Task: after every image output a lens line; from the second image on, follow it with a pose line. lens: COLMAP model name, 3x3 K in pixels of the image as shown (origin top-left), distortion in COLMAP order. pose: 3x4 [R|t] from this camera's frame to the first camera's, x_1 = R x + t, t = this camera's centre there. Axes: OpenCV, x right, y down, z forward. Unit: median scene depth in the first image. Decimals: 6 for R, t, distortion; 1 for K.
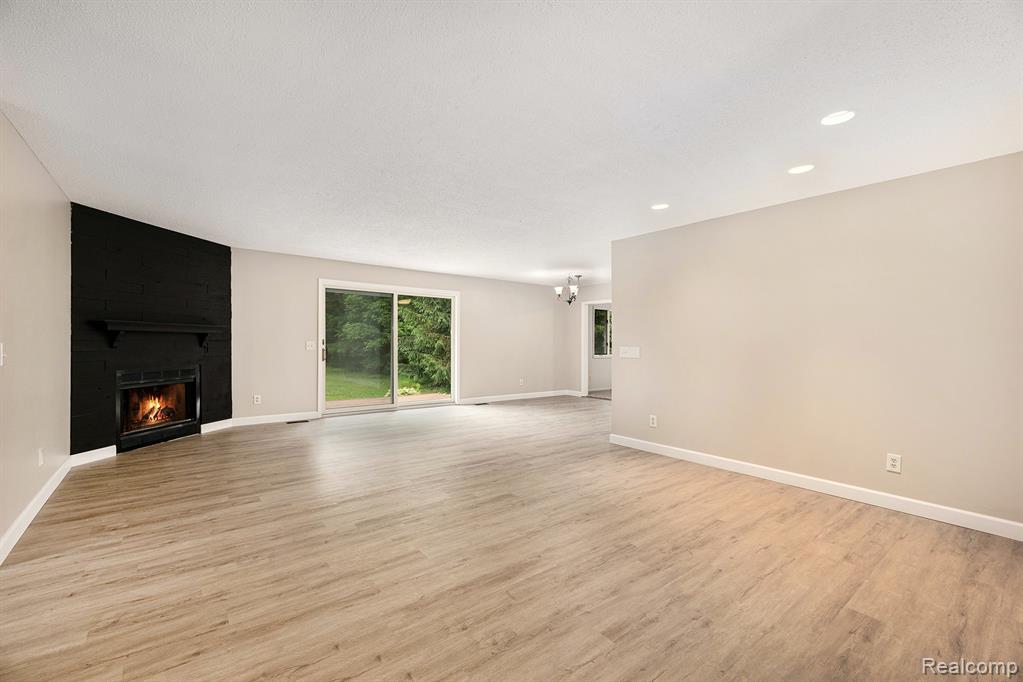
lens RADIAL K [[441.9, 0, 512.6], [0, 441.9, 341.7], [0, 0, 1]] dist [0.002971, 0.000152]
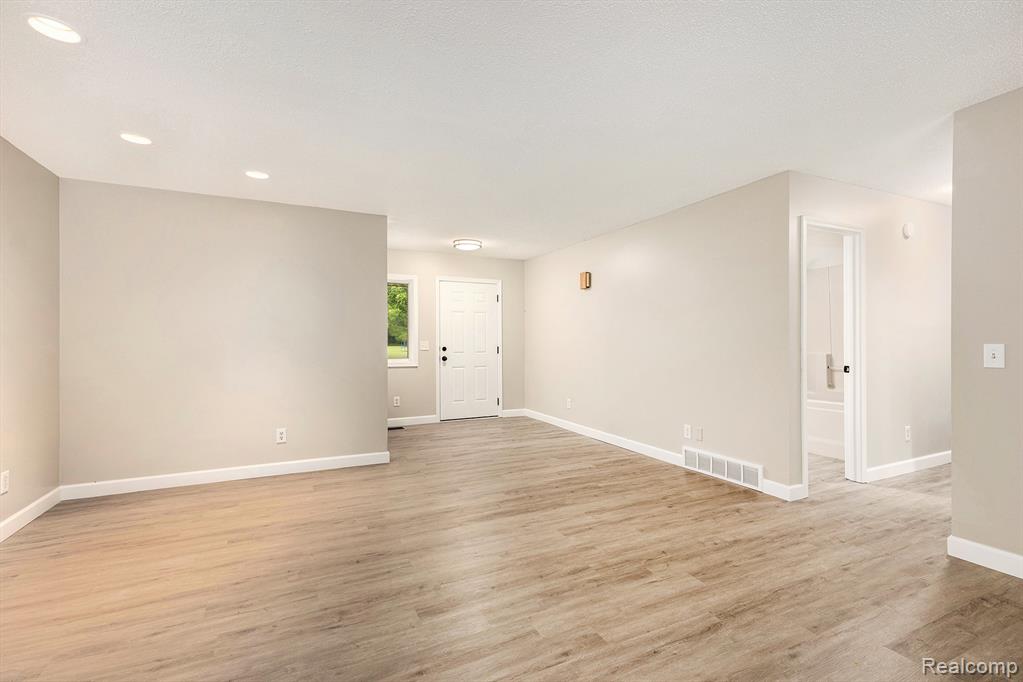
lens RADIAL K [[467.3, 0, 512.3], [0, 467.3, 341.3], [0, 0, 1]] dist [-0.000212, 0.000039]
pose [[-0.976583, -0.010088, 0.214902, -0.347541], [-0.009610, 0.999948, 0.003271, -0.001519], [-0.214924, 0.001129, -0.976630, 2.272884]]
